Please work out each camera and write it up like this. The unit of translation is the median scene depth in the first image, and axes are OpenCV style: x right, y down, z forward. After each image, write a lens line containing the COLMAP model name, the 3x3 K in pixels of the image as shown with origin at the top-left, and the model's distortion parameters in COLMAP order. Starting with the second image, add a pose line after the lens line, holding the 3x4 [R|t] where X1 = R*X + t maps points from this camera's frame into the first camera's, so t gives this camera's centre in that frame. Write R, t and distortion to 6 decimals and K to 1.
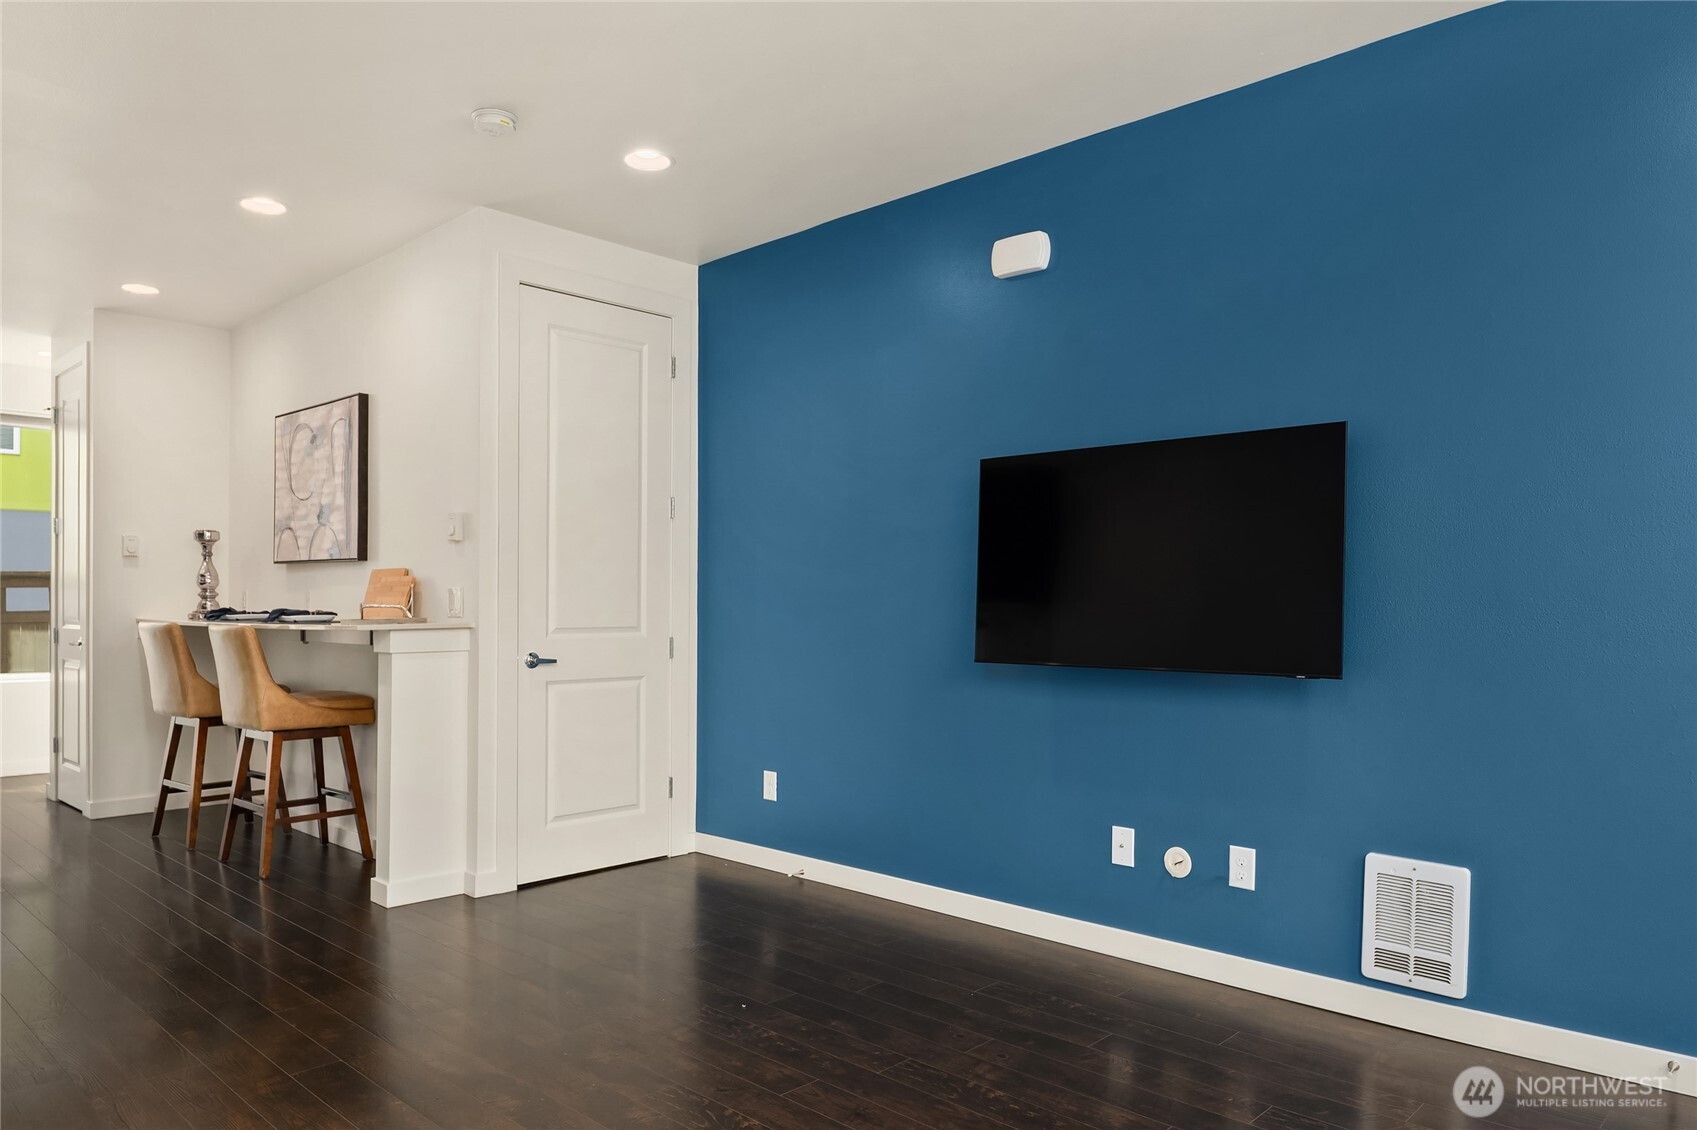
lens RADIAL K [[1130.3, 0, 846.7], [0, 1130.3, 605.4], [0, 0, 1]] dist [-0.000036, 0.001686]
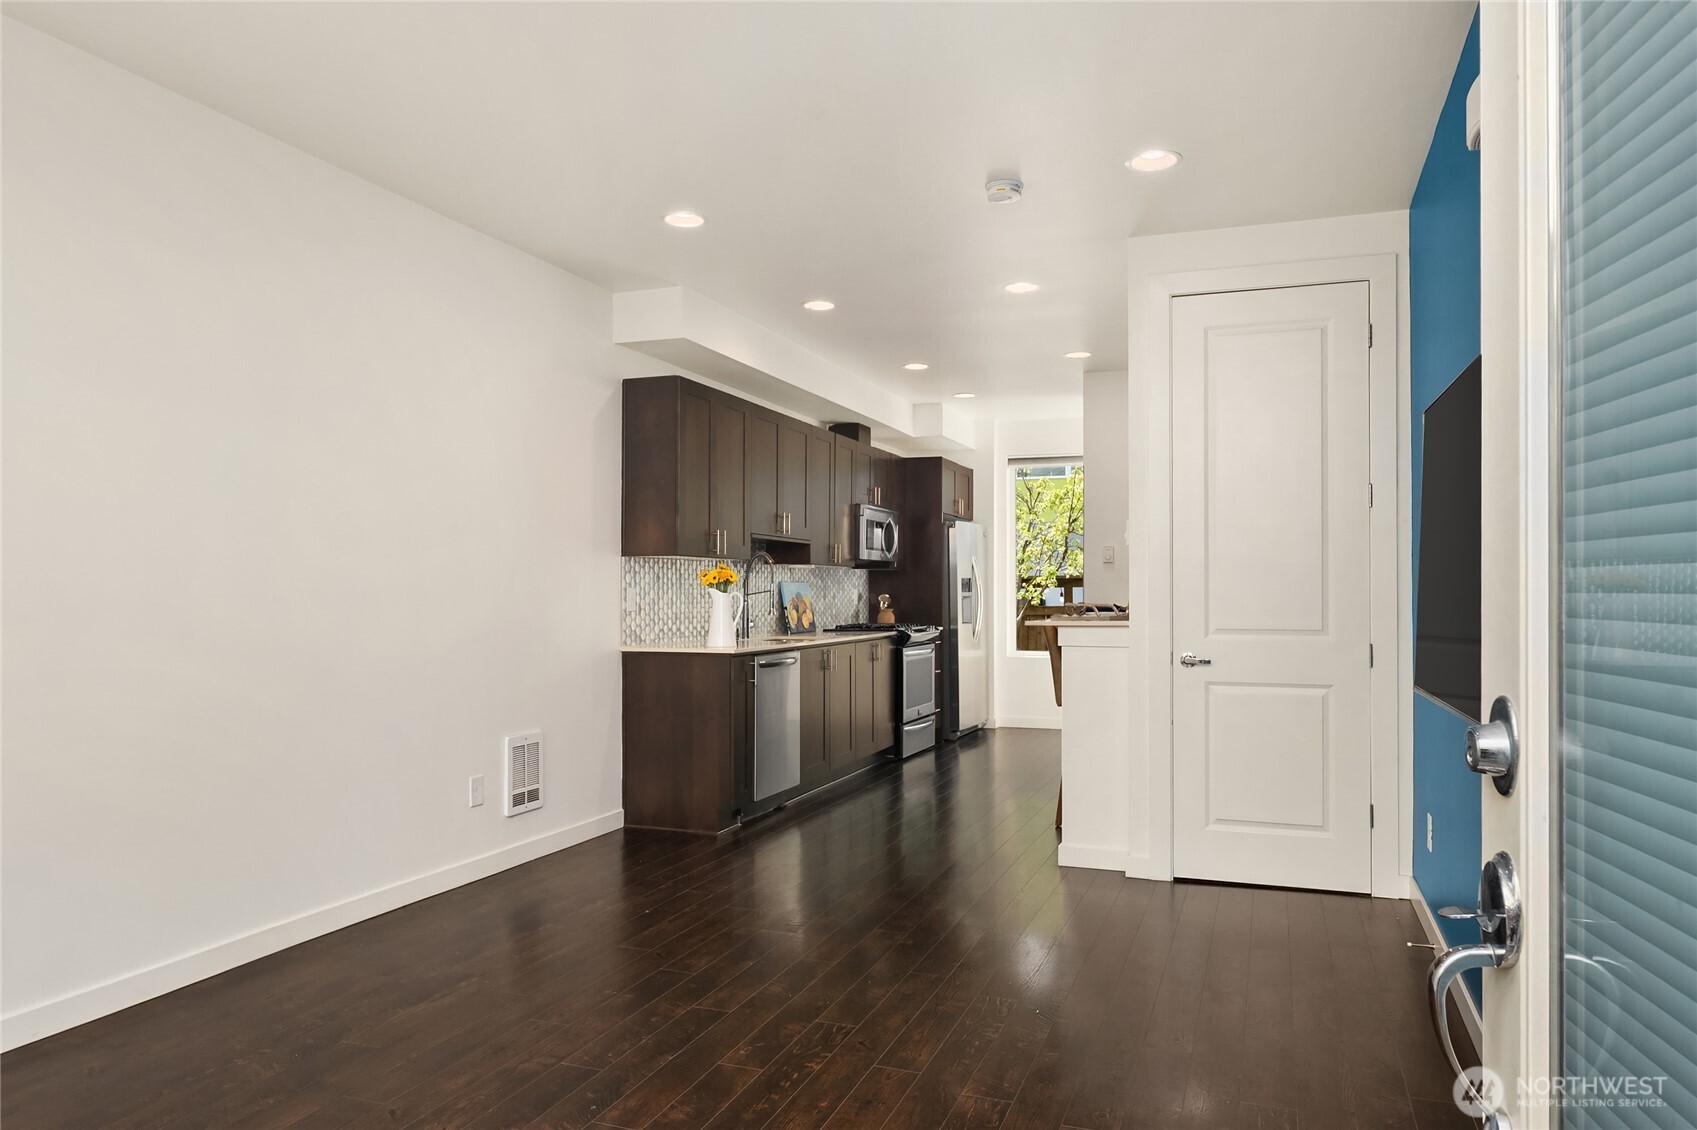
lens RADIAL K [[1128.4, 0, 850.3], [0, 1128.4, 575.7], [0, 0, 1]] dist [-0.002433, -0.001134]
pose [[0.398632, -0.014016, -0.917004, 0.444431], [-0.003790, 0.999850, -0.016930, -0.007040], [0.917103, 0.010224, 0.398519, 0.262681]]
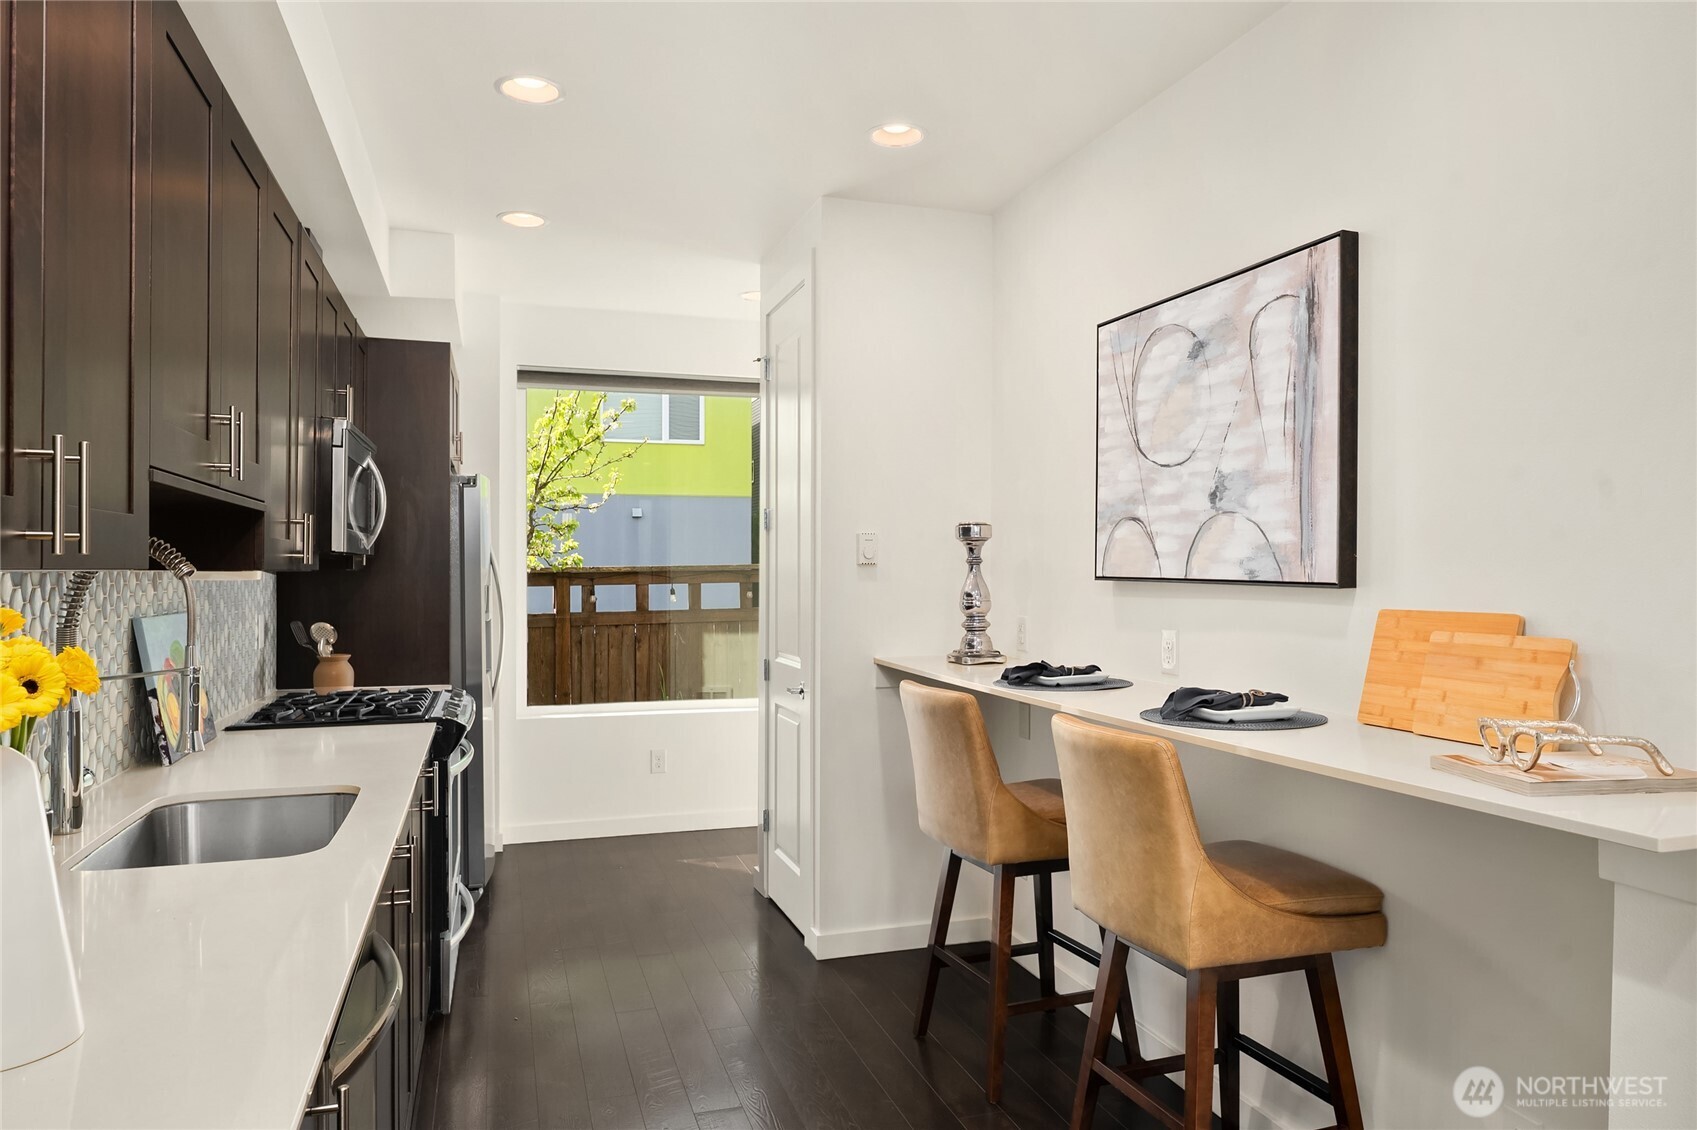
lens RADIAL K [[1128.4, 0, 850.3], [0, 1128.4, 575.7], [0, 0, 1]] dist [-0.002433, -0.001134]
pose [[0.878860, 0.002375, -0.477074, -0.361060], [-0.001624, 0.999997, 0.001987, -0.042228], [0.477077, -0.000971, 0.878861, 0.457814]]
